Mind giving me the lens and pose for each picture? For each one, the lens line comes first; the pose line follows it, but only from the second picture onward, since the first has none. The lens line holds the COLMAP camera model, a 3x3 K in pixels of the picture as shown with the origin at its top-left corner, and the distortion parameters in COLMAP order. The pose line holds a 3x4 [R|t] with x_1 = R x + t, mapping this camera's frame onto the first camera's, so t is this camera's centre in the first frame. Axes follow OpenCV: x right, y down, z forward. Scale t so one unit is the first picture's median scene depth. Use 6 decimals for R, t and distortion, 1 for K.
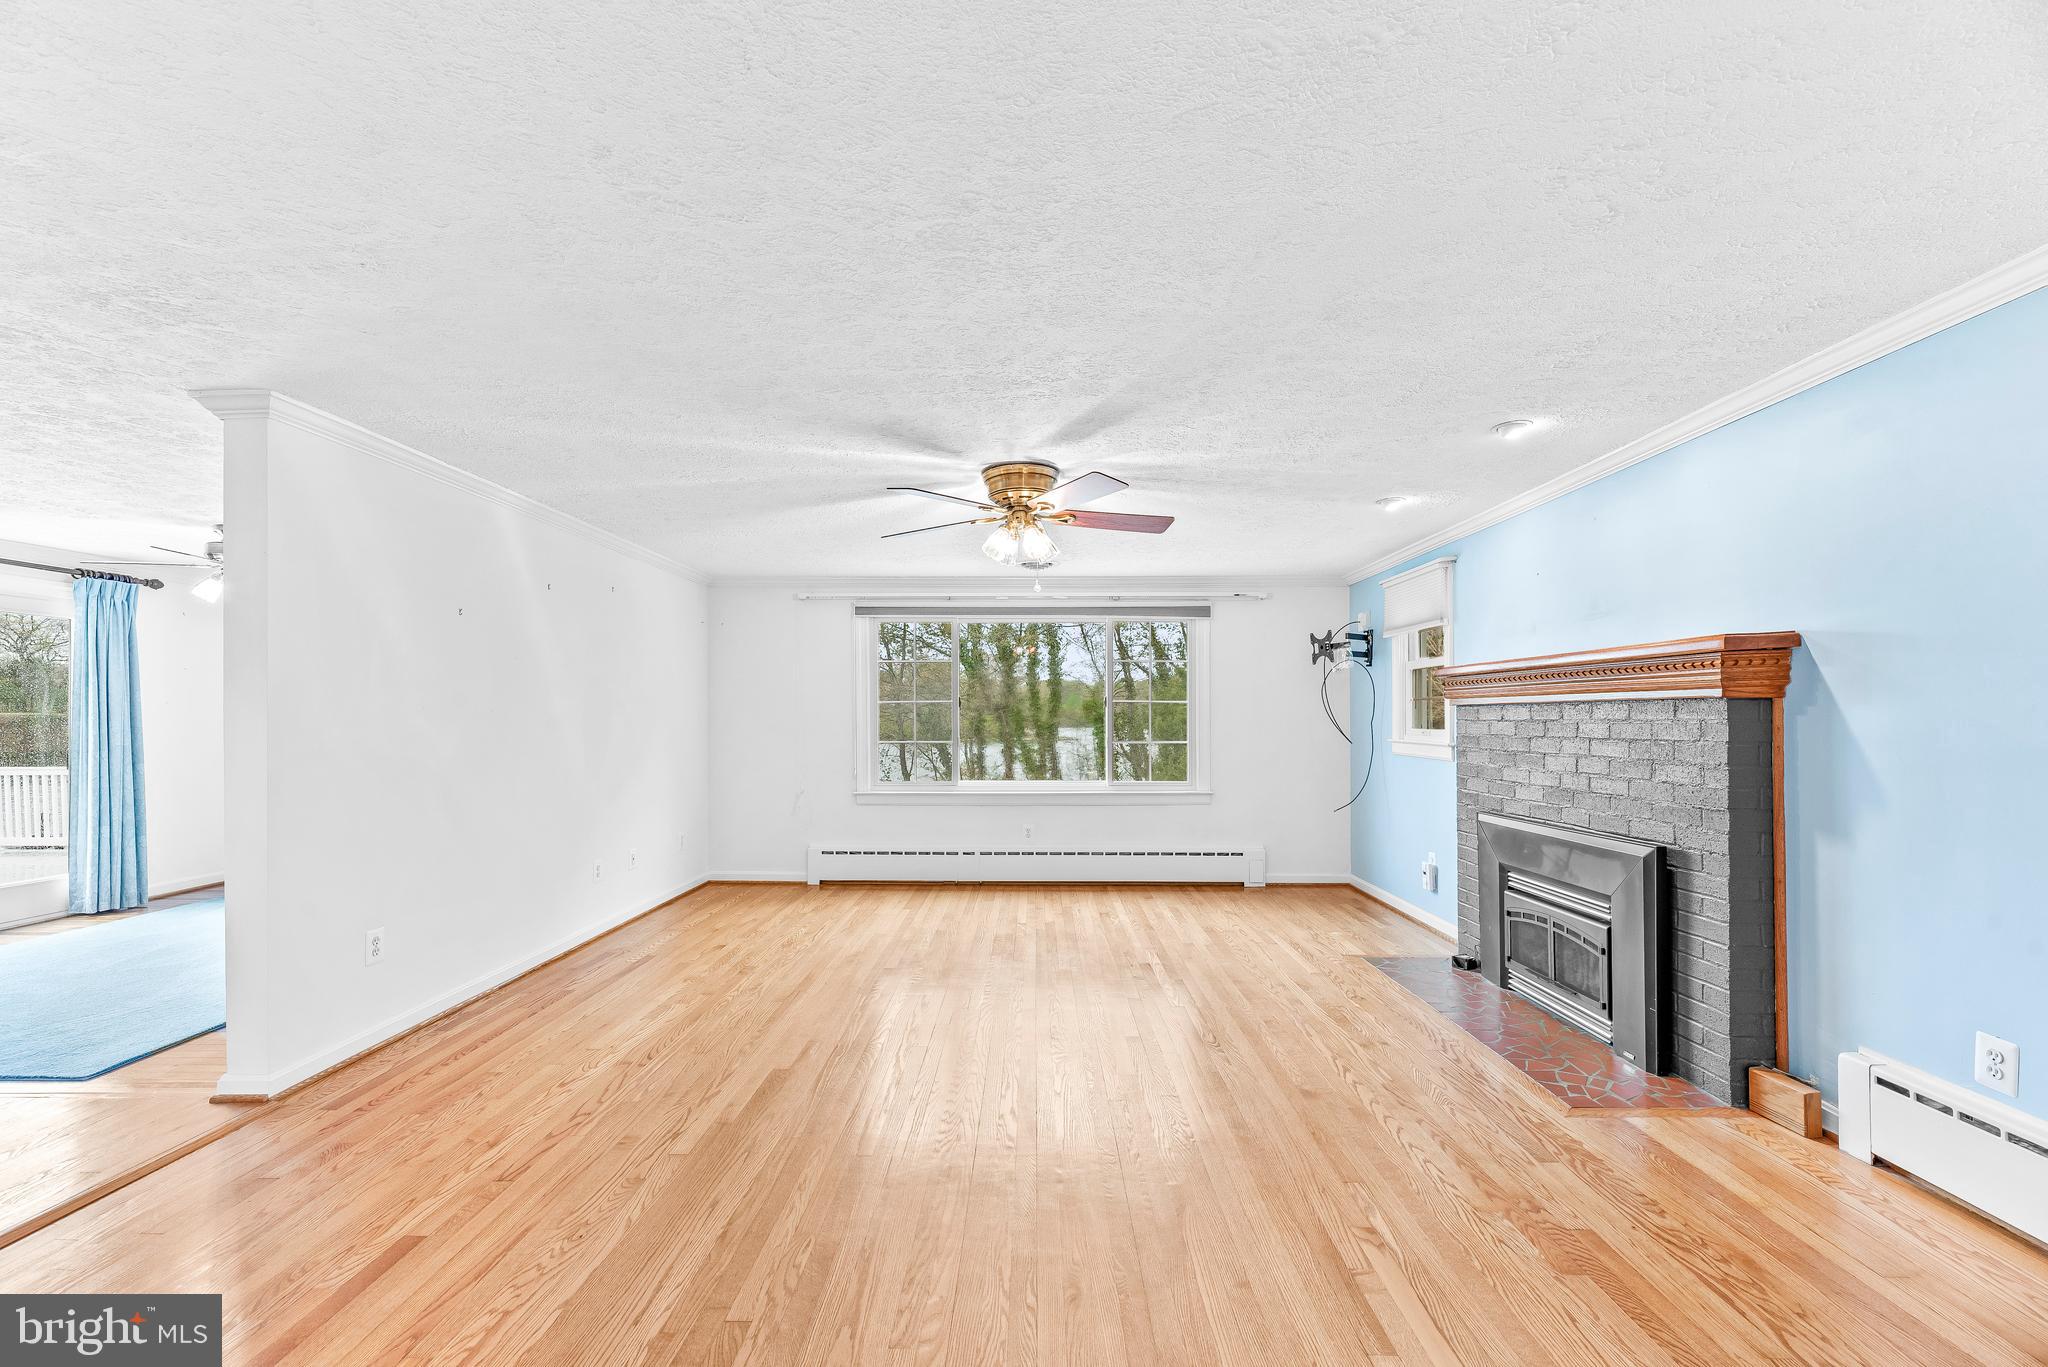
lens RADIAL K [[824.1, 0, 1014.1], [0, 824.1, 697.6], [0, 0, 1]] dist [0.000275, -0.000033]
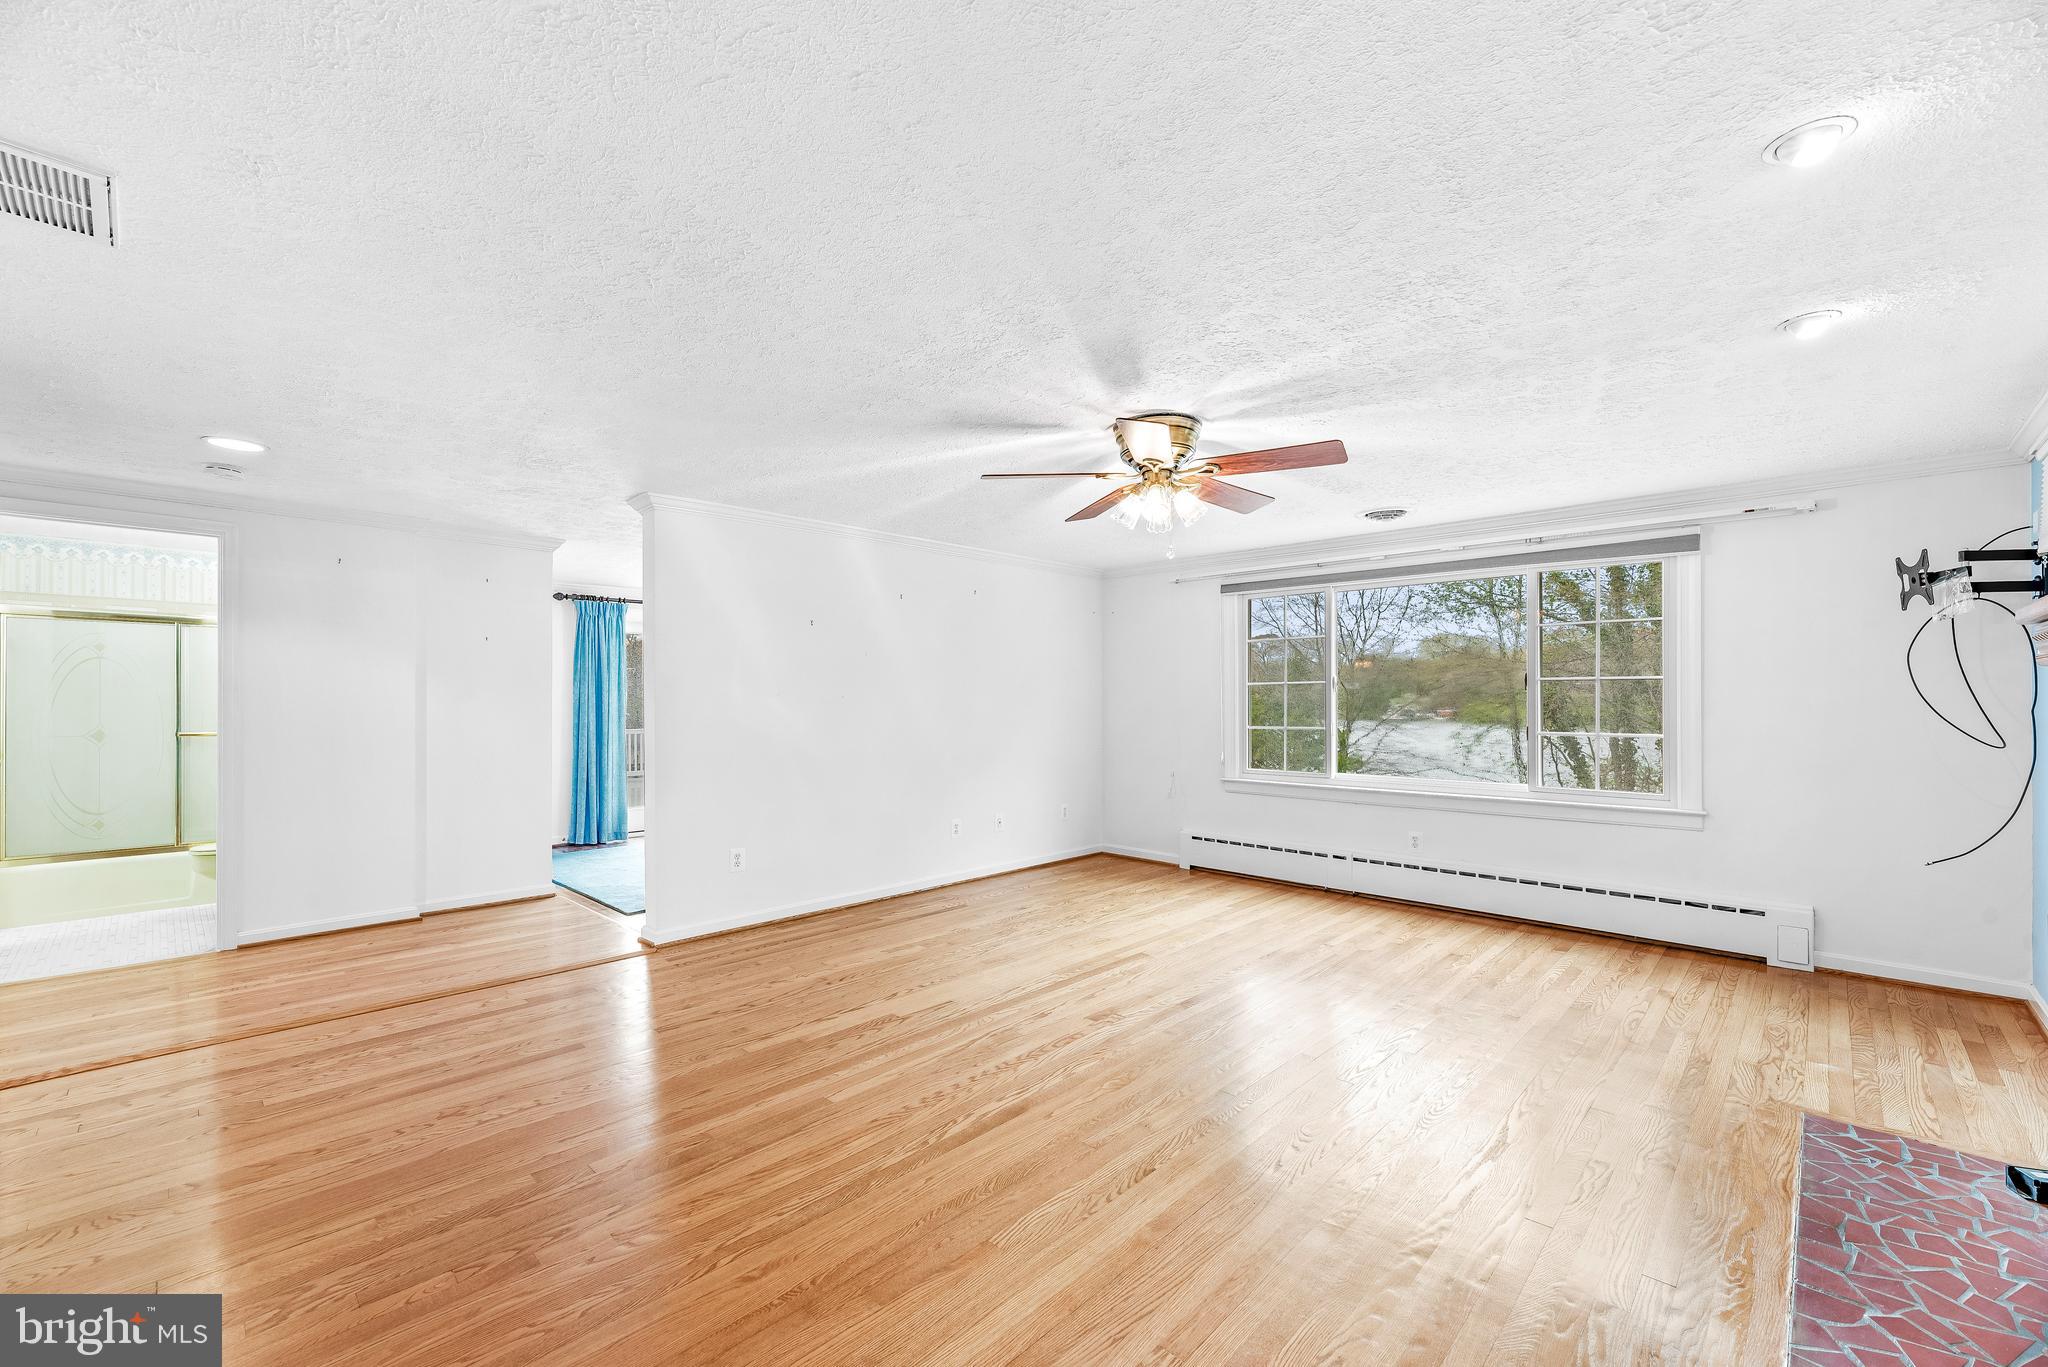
lens RADIAL K [[825.7, 0, 1027.3], [0, 825.7, 685.1], [0, 0, 1]] dist [0.000391, -0.000078]
pose [[0.738227, -0.011986, -0.674446, 0.339232], [0.017482, 0.999846, 0.001367, 0.001551], [0.674325, -0.012800, 0.738323, 0.163927]]
